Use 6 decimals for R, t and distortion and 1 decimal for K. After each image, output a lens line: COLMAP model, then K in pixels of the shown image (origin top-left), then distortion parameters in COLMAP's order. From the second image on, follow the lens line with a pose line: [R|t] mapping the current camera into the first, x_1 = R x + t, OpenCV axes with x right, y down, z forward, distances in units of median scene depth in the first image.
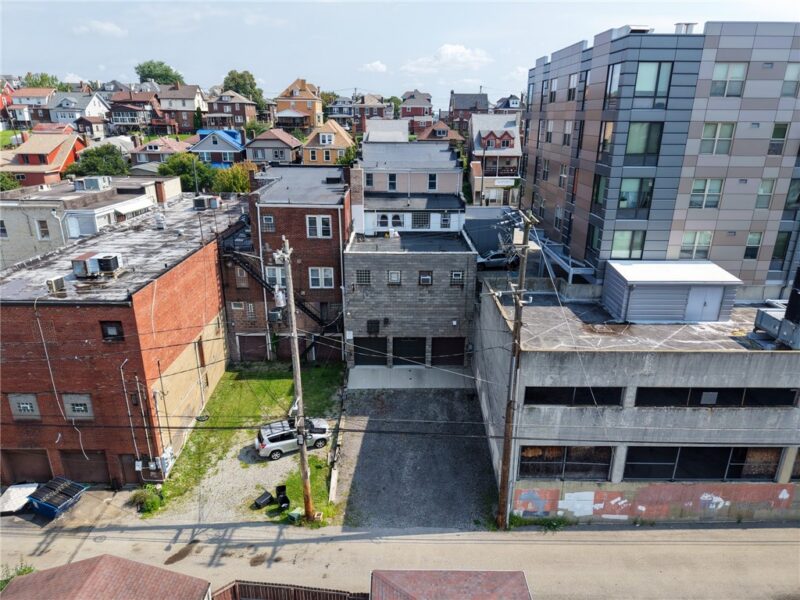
lens RADIAL K [[539.2, 0, 400.0], [0, 539.2, 300.0], [0, 0, 1]] dist [0.003032, -0.005823]
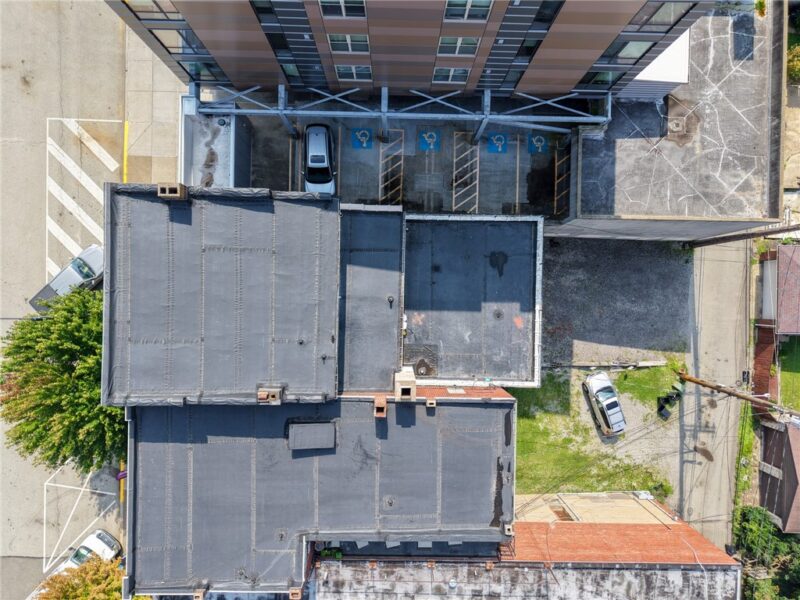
lens RADIAL K [[539.2, 0, 400.0], [0, 539.2, 300.0], [0, 0, 1]] dist [0.003032, -0.005823]
pose [[0.021779, -0.999627, -0.016502, 0.032920], [0.296762, -0.009298, 0.954906, -0.880980], [-0.954703, -0.025694, 0.296449, 0.951166]]
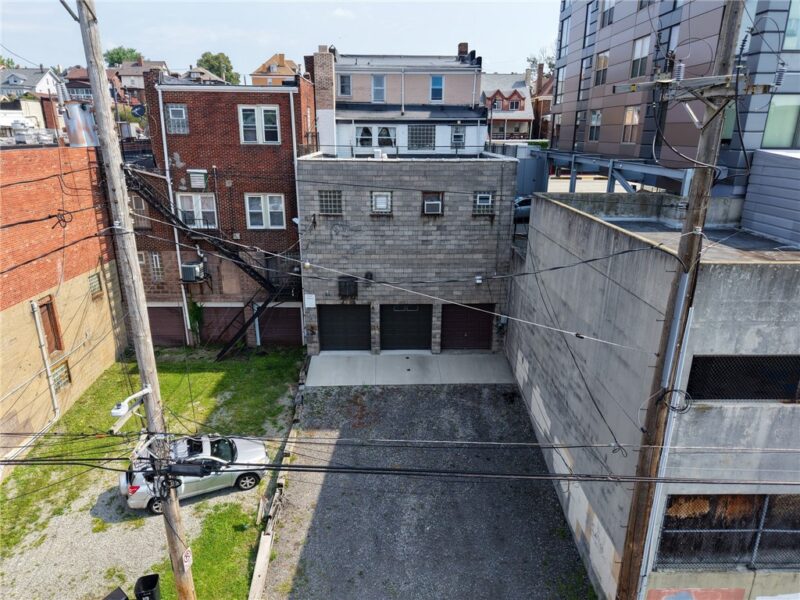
lens RADIAL K [[539.2, 0, 400.0], [0, 539.2, 300.0], [0, 0, 1]] dist [0.003032, -0.005823]
pose [[0.999840, -0.005354, 0.017049, -0.000401], [0.005806, 0.999630, -0.026592, 0.084105], [-0.016900, 0.026687, 0.999501, 0.386756]]
